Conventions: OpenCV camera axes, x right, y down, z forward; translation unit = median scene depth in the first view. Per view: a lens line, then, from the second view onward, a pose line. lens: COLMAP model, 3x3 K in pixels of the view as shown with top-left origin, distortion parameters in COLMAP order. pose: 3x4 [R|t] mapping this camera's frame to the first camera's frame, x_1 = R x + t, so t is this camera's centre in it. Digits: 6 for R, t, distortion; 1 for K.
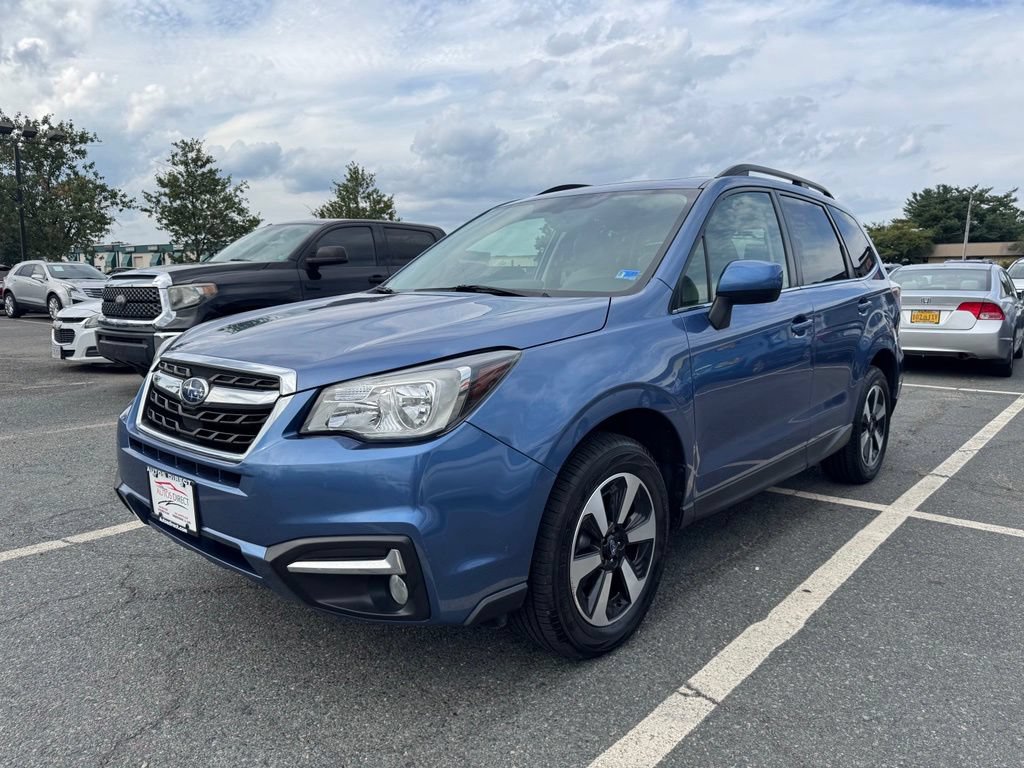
lens RADIAL K [[735.0, 0, 512.0], [0, 735.0, 384.0], [0, 0, 1]] dist [0.006312, -0.003913]
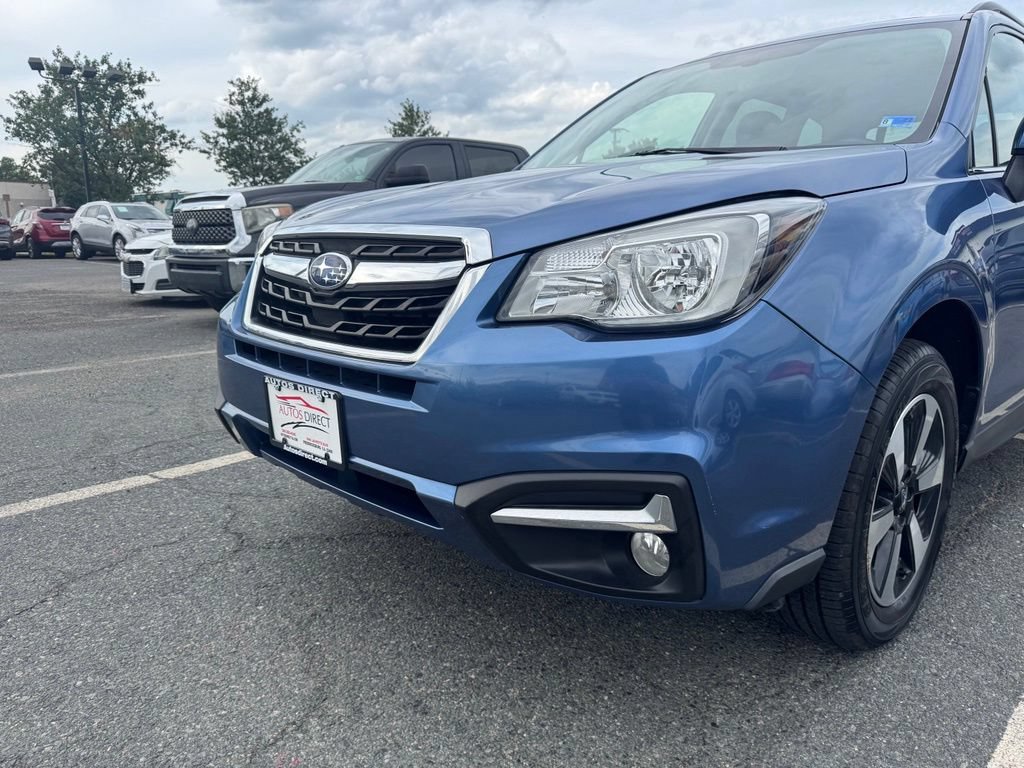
lens RADIAL K [[735.0, 0, 512.0], [0, 735.0, 384.0], [0, 0, 1]] dist [0.006312, -0.003913]
pose [[0.997608, 0.006682, -0.068800, -0.051356], [-0.001743, 0.997433, 0.071590, 0.017125], [0.069102, -0.071299, 0.995058, 0.071593]]
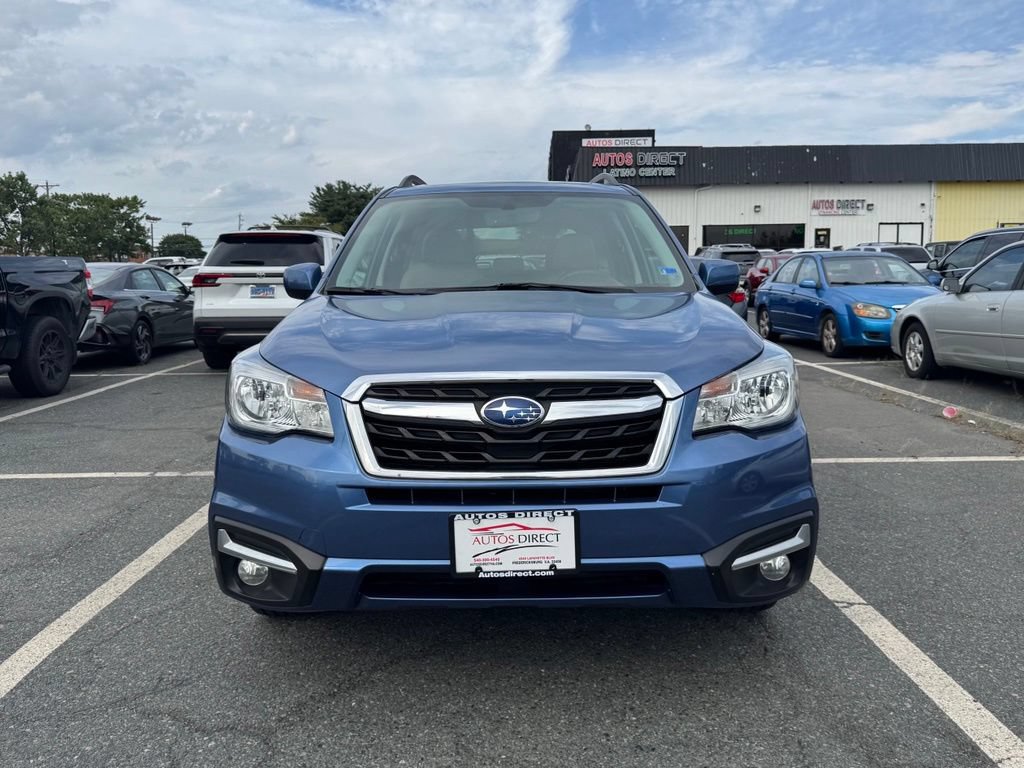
lens RADIAL K [[884.0, 0, 417.2], [0, 884.0, 353.9], [0, 0, 1]] dist [0.045464, -0.030503]
pose [[0.743005, -0.071326, 0.665475, -0.305763], [0.104860, 0.994432, -0.010493, -0.015346], [-0.661021, 0.077578, 0.746347, 0.075295]]
